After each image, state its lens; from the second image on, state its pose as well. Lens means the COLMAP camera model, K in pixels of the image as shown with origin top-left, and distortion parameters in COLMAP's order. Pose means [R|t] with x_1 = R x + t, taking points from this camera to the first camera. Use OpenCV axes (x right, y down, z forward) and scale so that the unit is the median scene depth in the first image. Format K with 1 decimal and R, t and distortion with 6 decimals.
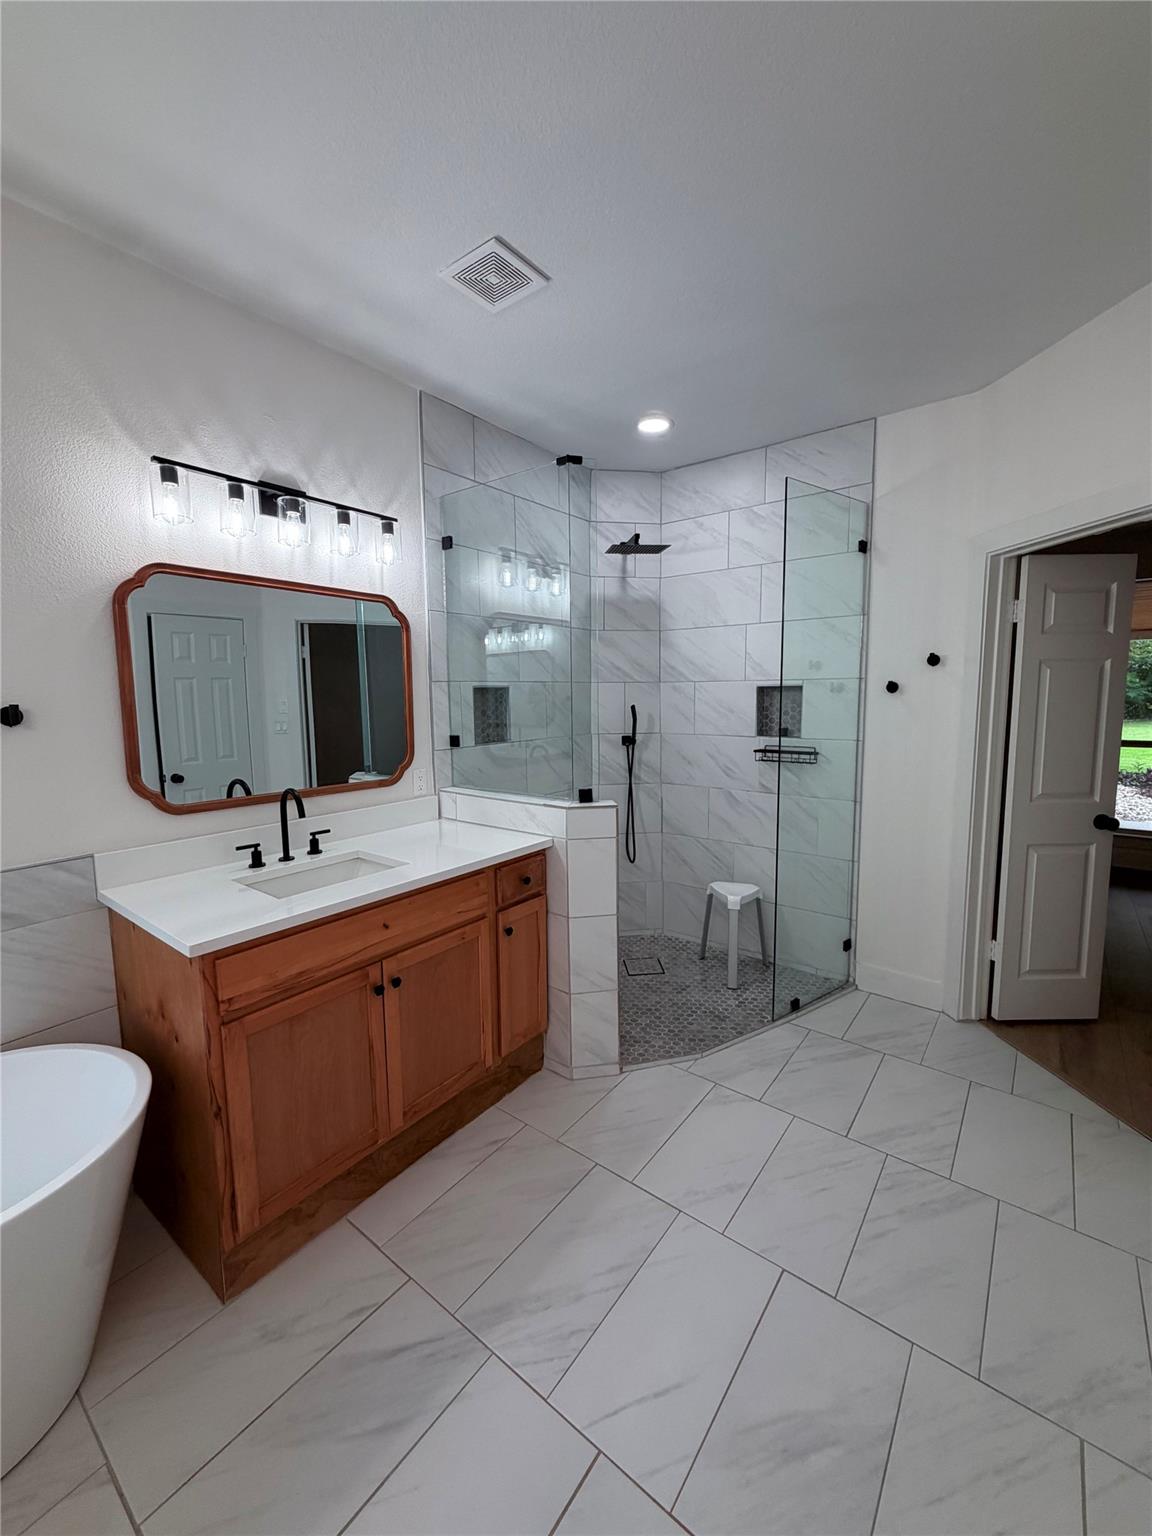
lens RADIAL K [[615.3, 0, 575.8], [0, 615.3, 763.5], [0, 0, 1]] dist [-0.004158, 0.000967]
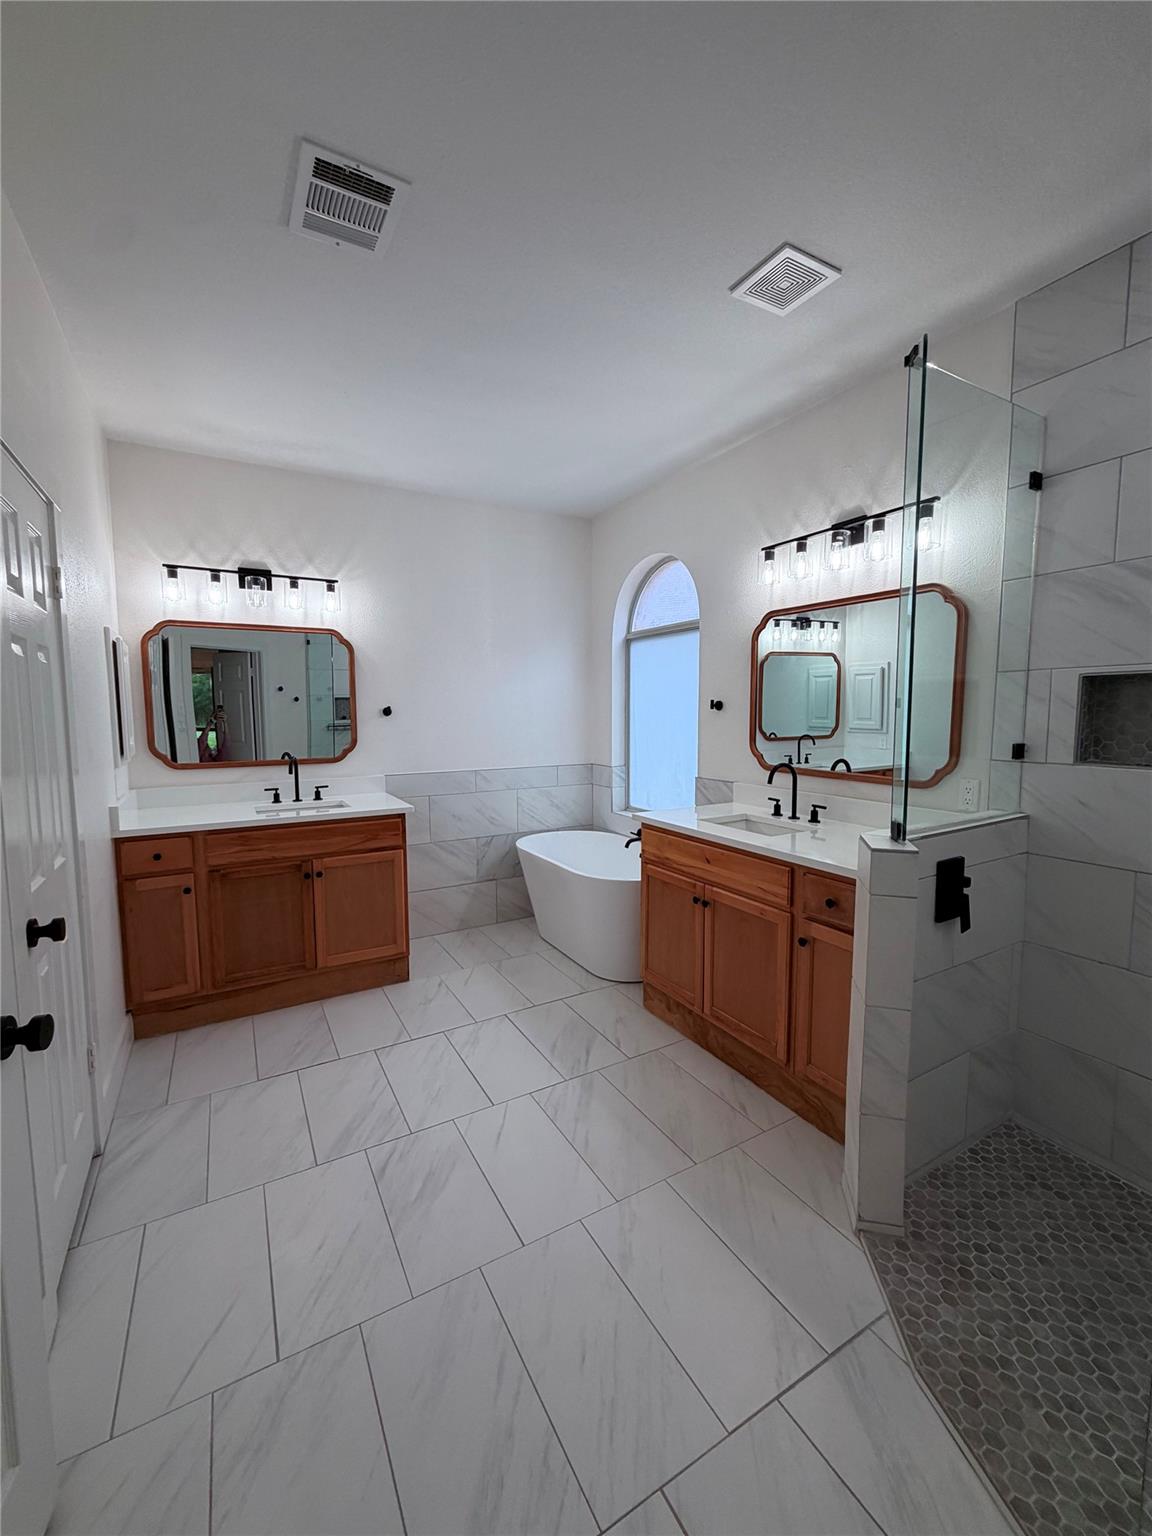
lens RADIAL K [[615.3, 0, 573.9], [0, 615.3, 763.2], [0, 0, 1]] dist [-0.004158, 0.000967]
pose [[-0.386971, 0.098170, -0.916851, 0.889019], [-0.089198, 0.985668, 0.143186, -0.103954], [0.917767, 0.137190, -0.372669, 1.020580]]
